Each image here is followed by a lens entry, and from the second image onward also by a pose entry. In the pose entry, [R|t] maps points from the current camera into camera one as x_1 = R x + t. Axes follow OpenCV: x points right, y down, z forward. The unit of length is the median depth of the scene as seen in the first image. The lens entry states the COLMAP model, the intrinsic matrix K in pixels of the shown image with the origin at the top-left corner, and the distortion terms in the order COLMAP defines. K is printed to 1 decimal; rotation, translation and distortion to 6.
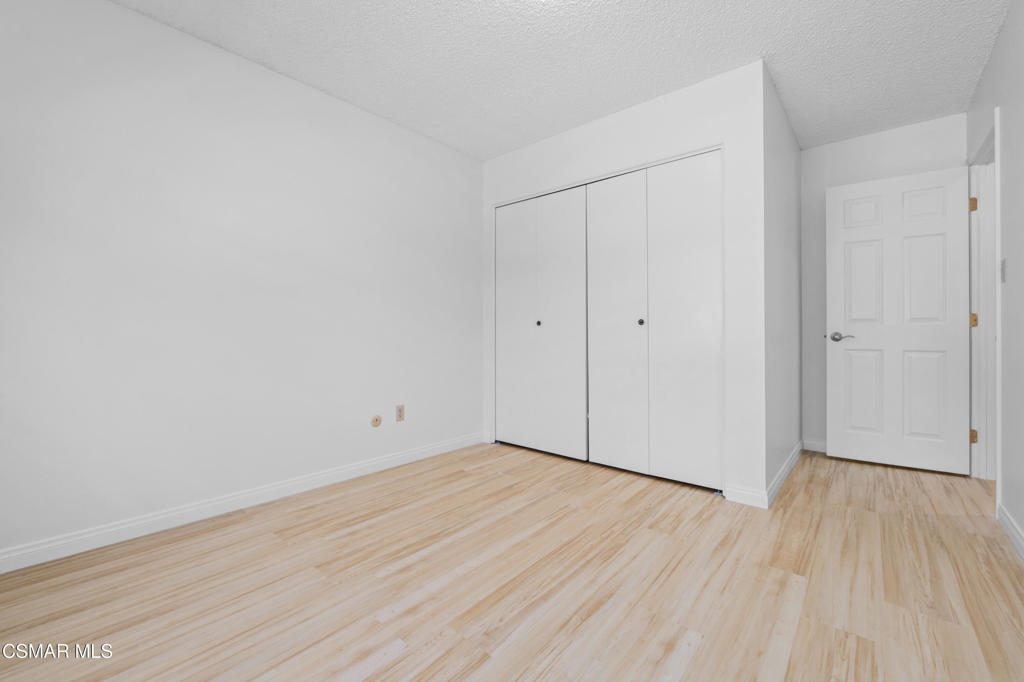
lens RADIAL K [[419.0, 0, 514.0], [0, 419.0, 340.2], [0, 0, 1]] dist [-0.011384, 0.000430]
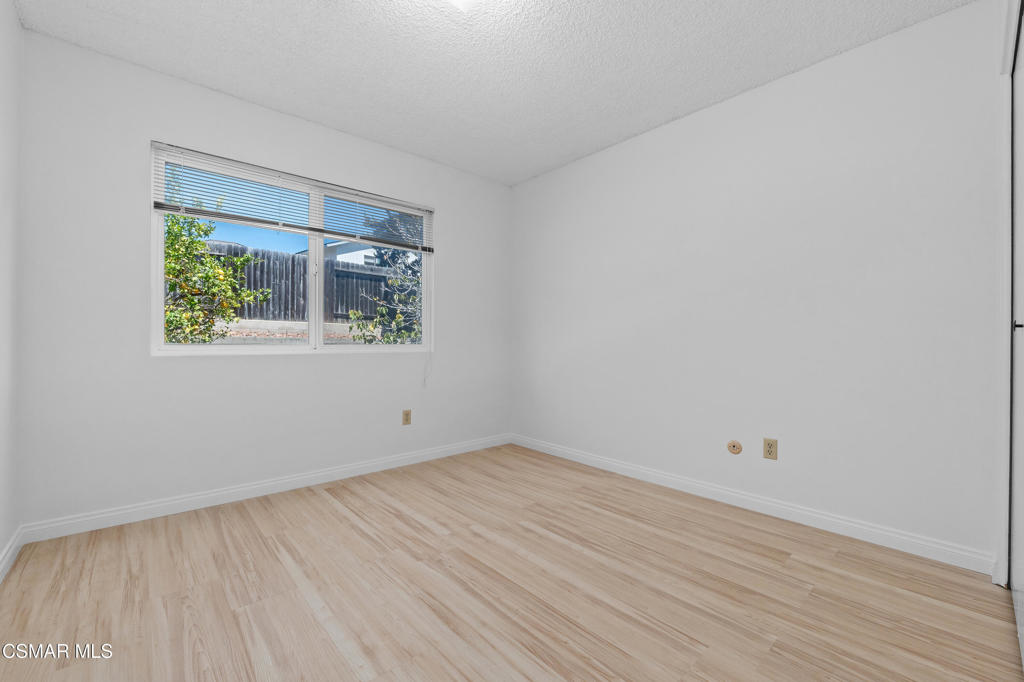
lens RADIAL K [[419.0, 0, 514.0], [0, 419.0, 340.2], [0, 0, 1]] dist [-0.011384, 0.000430]
pose [[-0.127529, -0.007266, -0.991808, 0.847714], [-0.024773, 0.999685, -0.004138, -0.021555], [0.991525, 0.024043, -0.127668, 0.921701]]
